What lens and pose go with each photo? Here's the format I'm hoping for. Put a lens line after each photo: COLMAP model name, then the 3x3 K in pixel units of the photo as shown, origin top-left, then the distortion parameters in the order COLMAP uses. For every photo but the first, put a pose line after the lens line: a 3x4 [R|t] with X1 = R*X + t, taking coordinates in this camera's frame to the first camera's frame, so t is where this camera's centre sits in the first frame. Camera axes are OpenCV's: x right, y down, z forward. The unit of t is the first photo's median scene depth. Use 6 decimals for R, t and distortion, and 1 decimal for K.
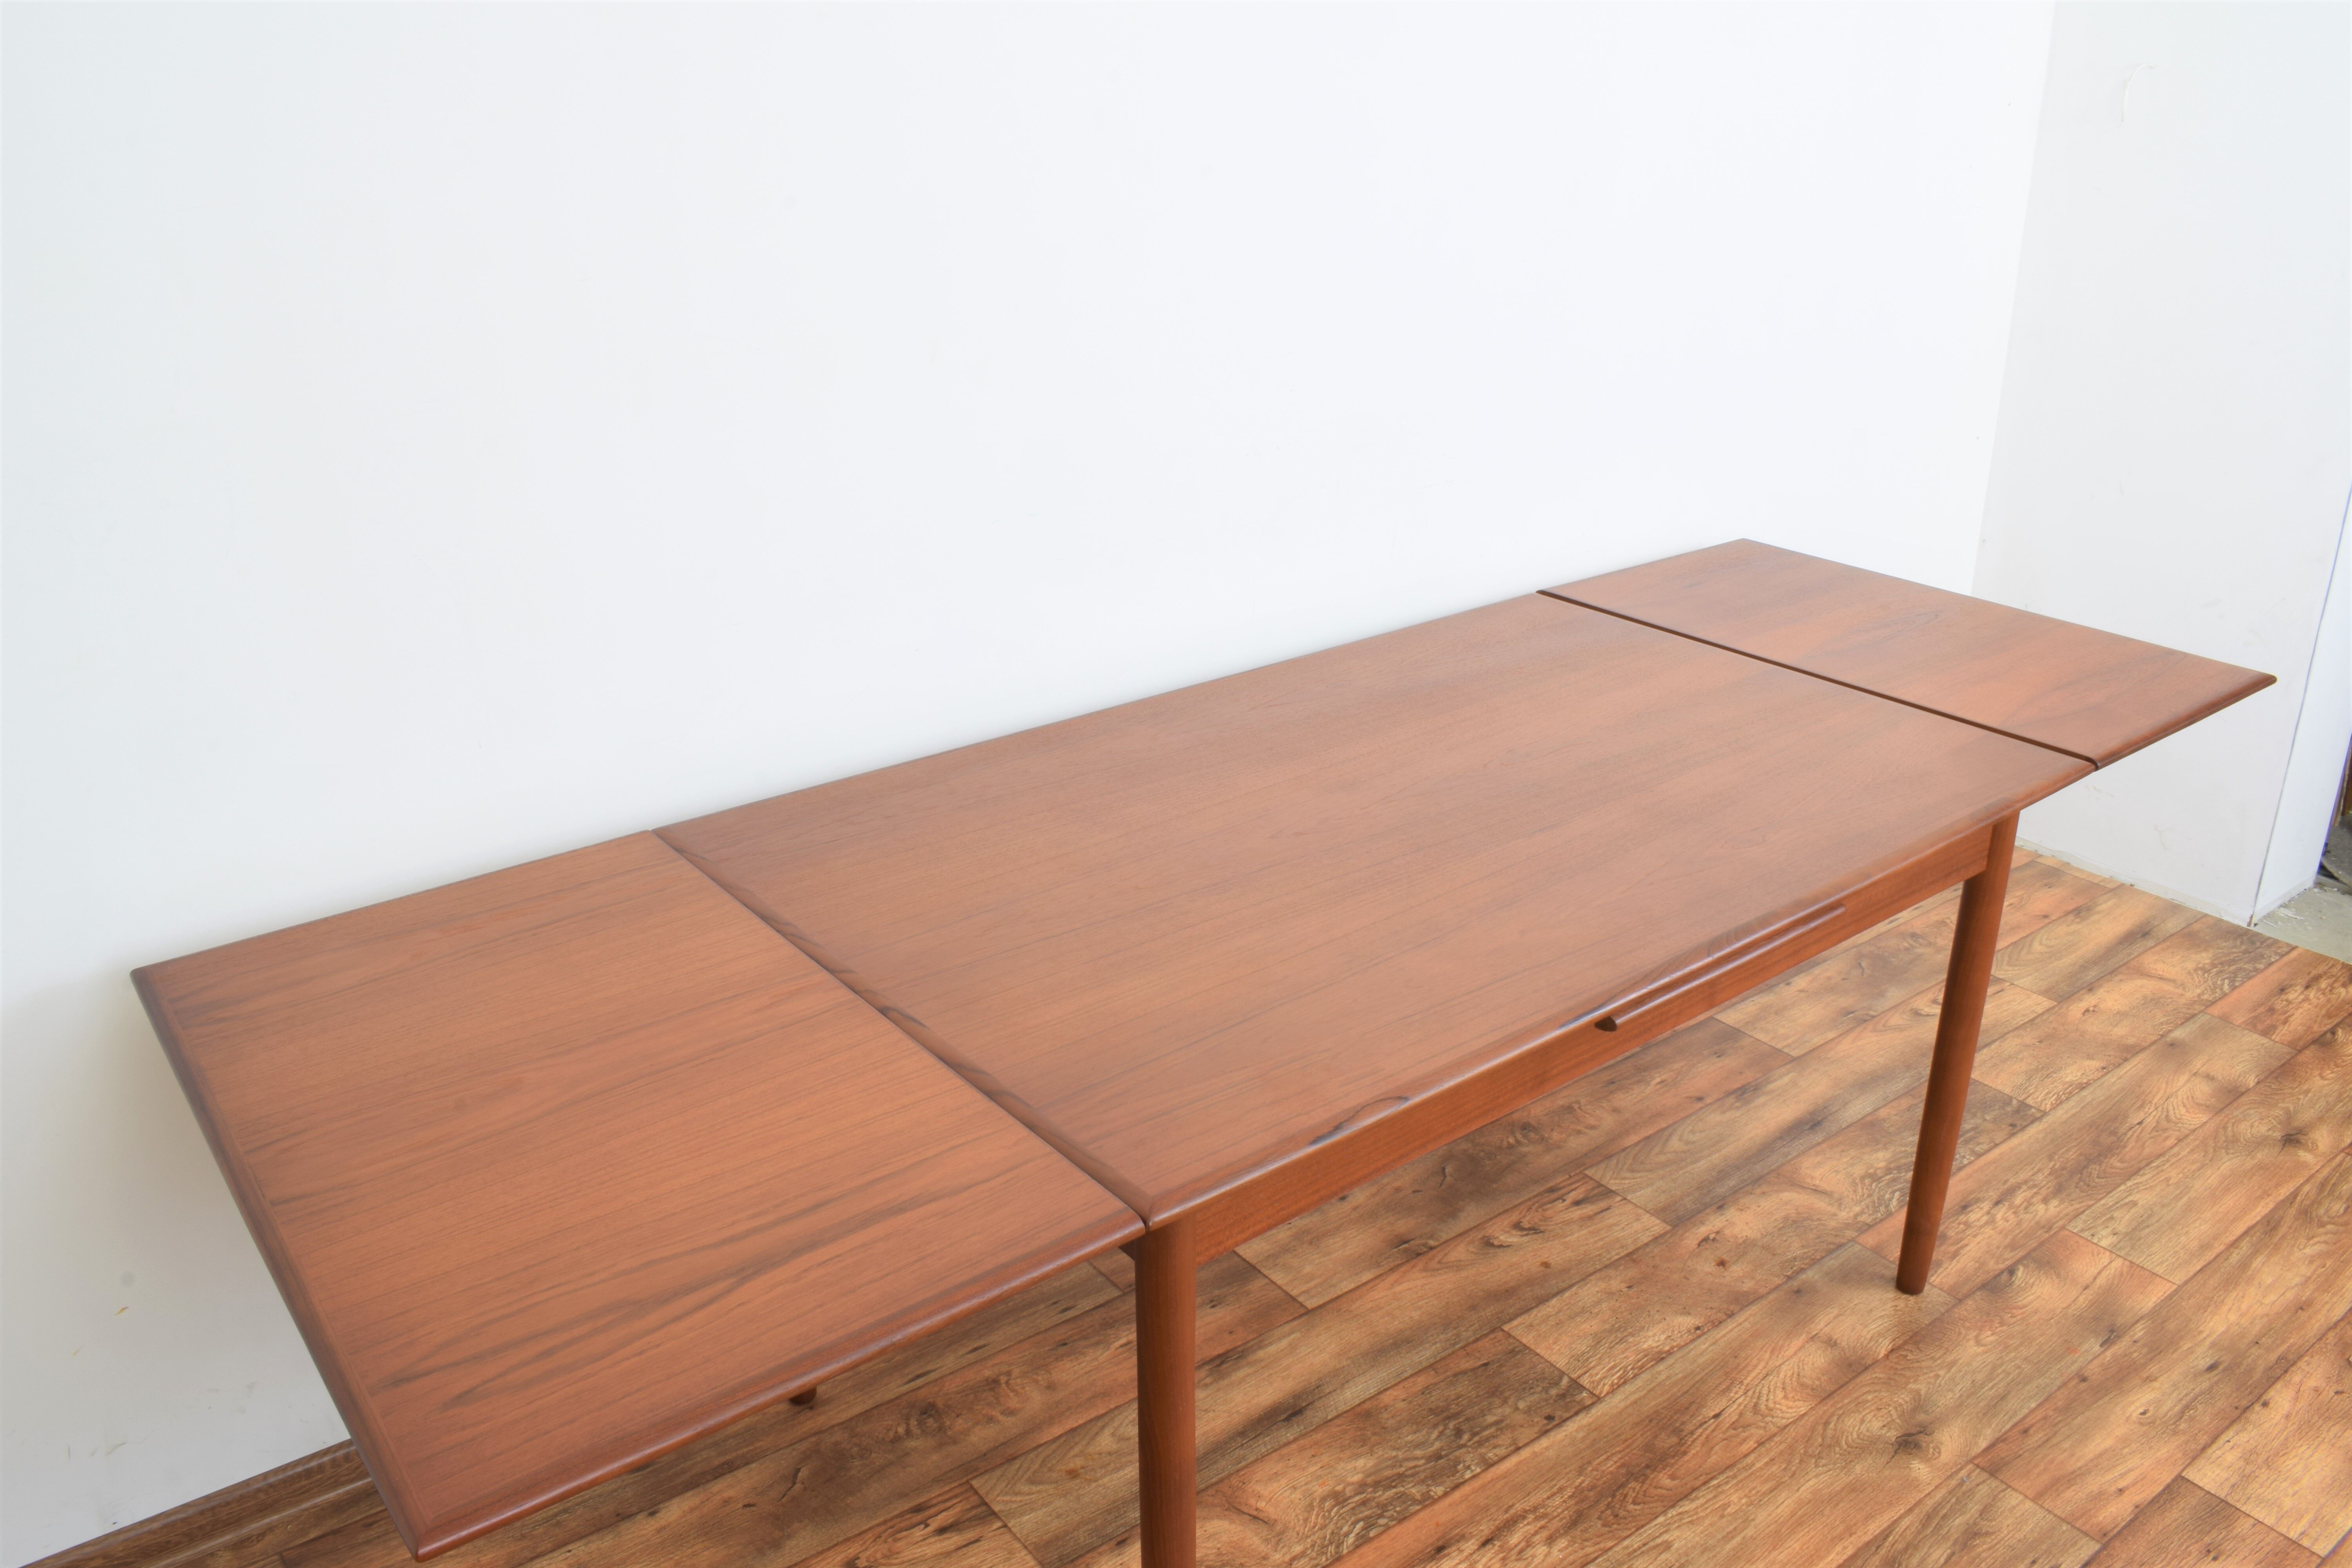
lens RADIAL K [[1798.6, 0, 1156.6], [0, 1798.6, 779.8], [0, 0, 1]] dist [-0.101967, 0.017381]
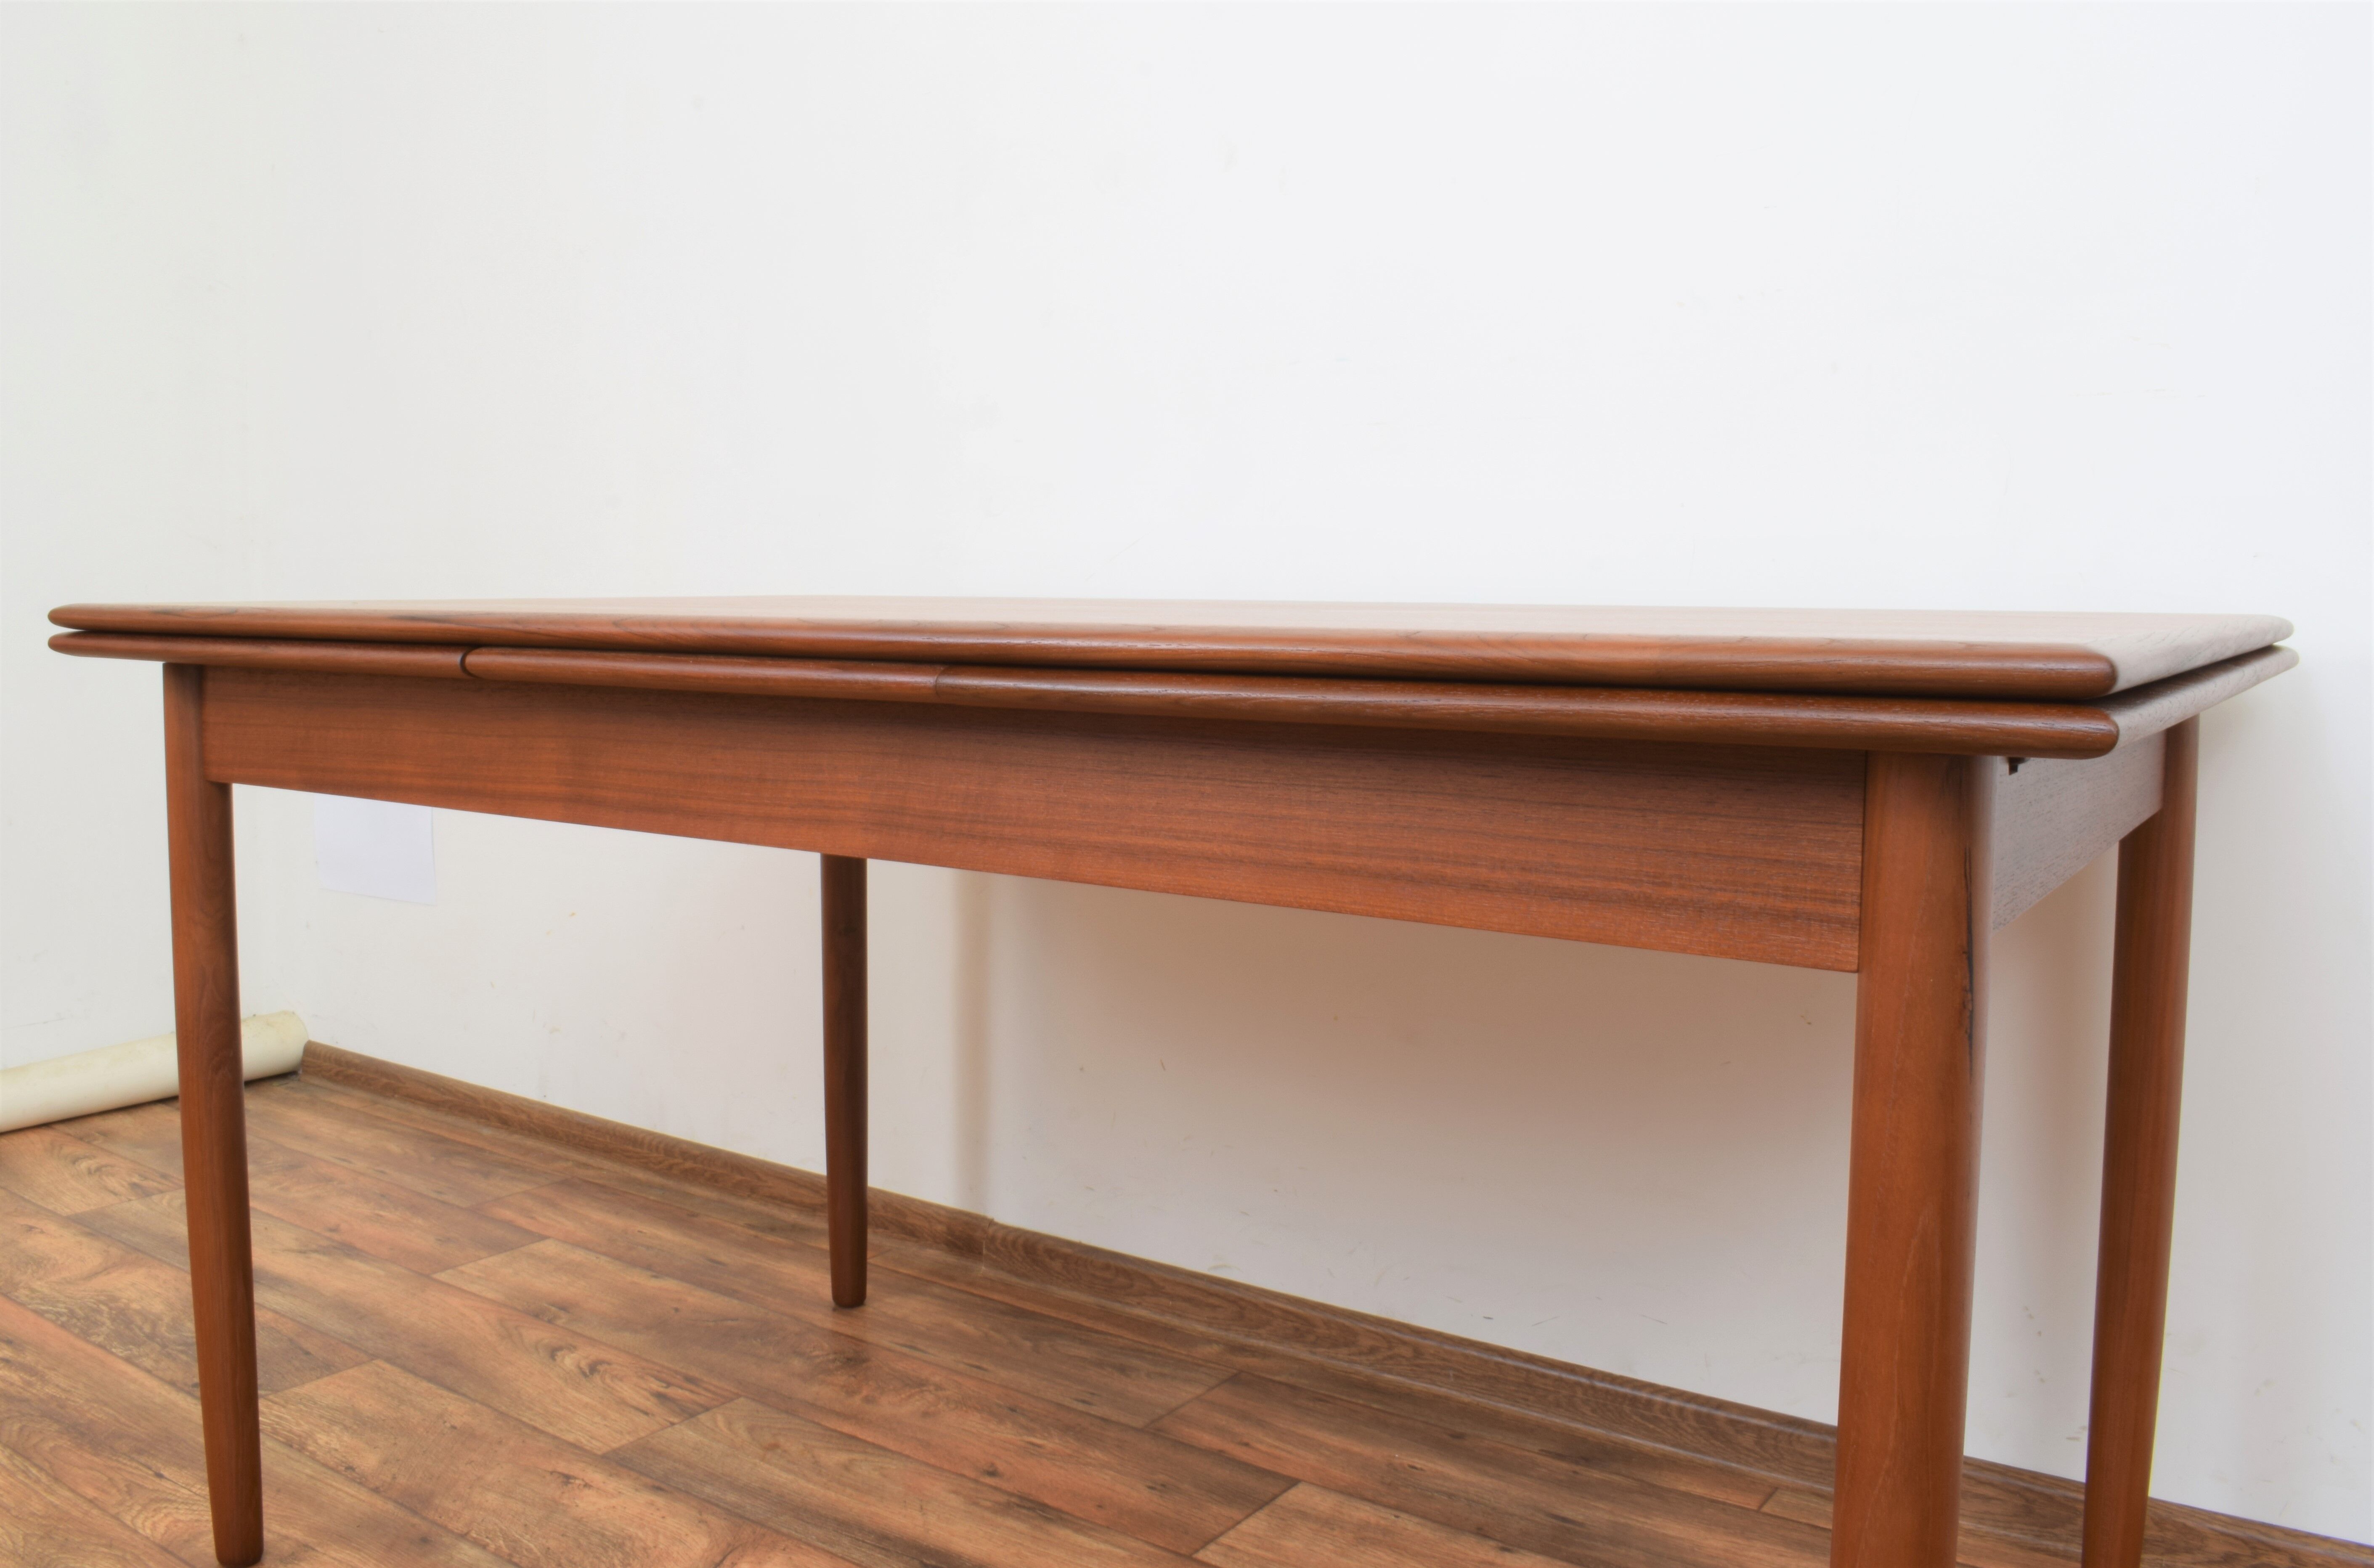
lens RADIAL K [[1985.5, 0, 1132.4], [0, 1985.5, 739.1], [0, 0, 1]] dist [-0.101671, 0.020527]
pose [[0.304251, 0.086567, -0.948650, 0.724919], [-0.368115, 0.929185, -0.033271, 0.067708], [0.878591, 0.359335, 0.314572, 0.697313]]
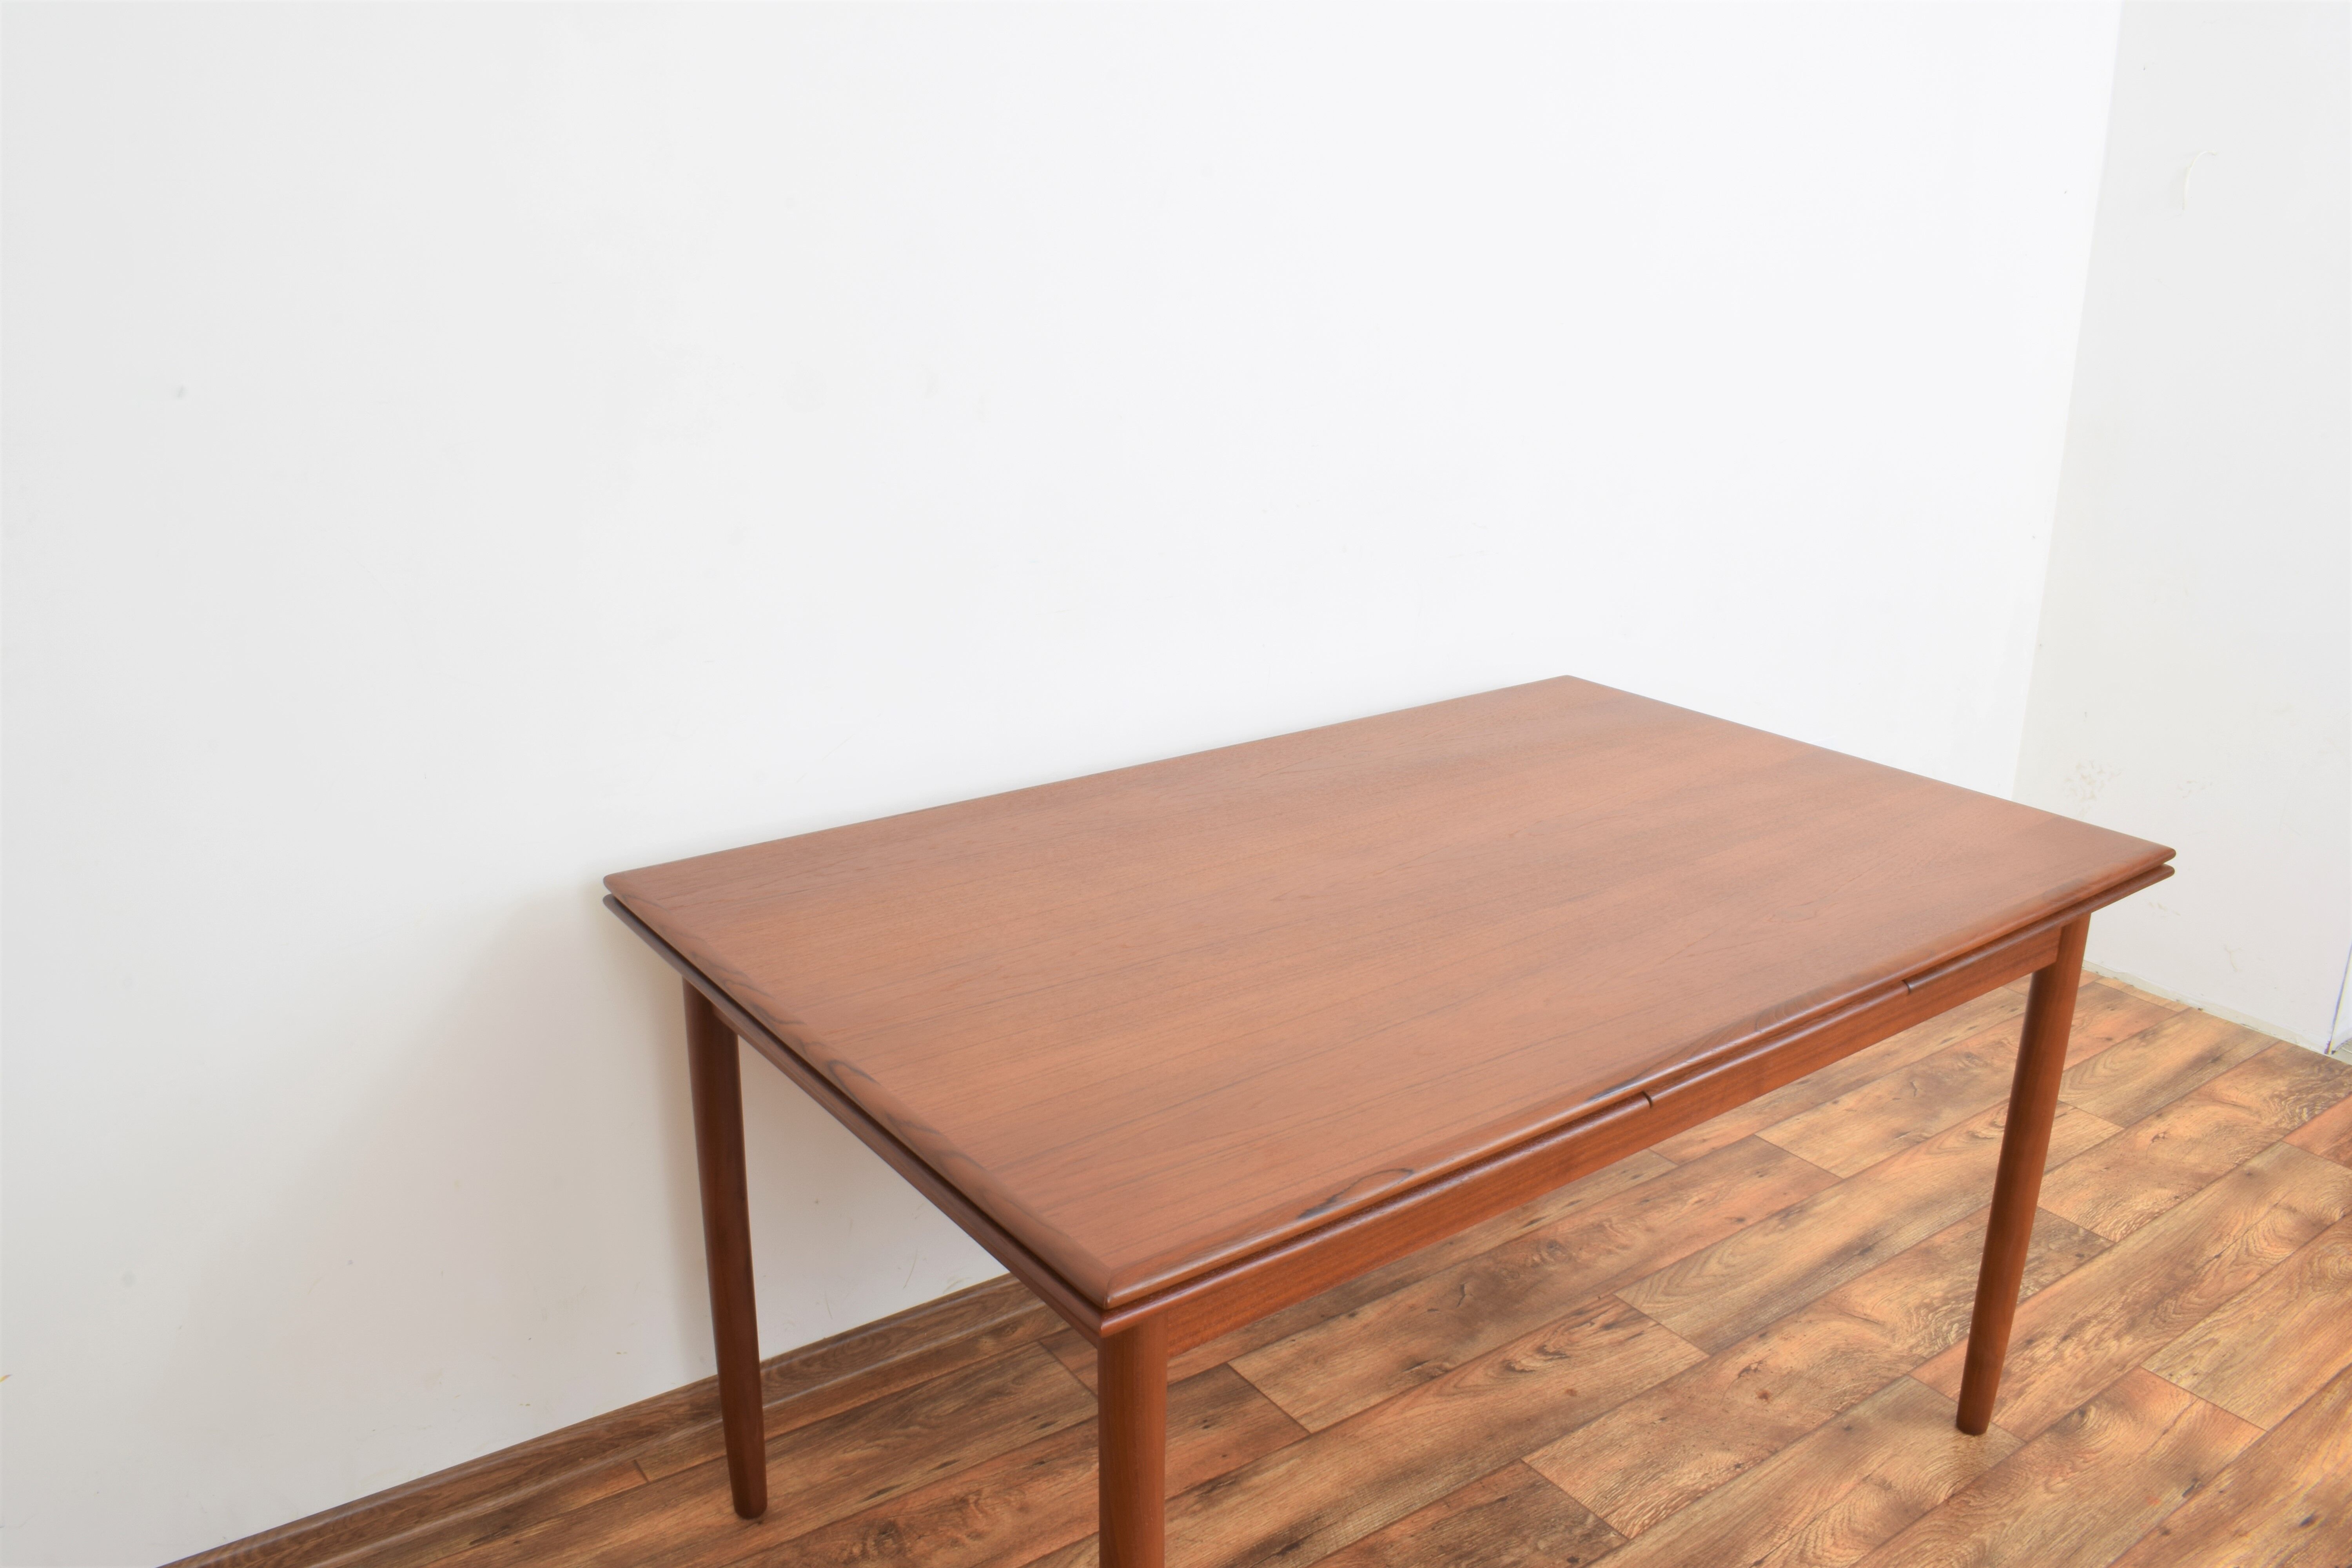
lens RADIAL K [[1798.6, 0, 1156.8], [0, 1798.6, 784.7], [0, 0, 1]] dist [-0.101967, 0.017381]
pose [[0.999475, 0.024811, -0.020857, 0.018023], [-0.026280, 0.996955, -0.073418, 0.035830], [0.018972, 0.073928, 0.997083, 0.069531]]
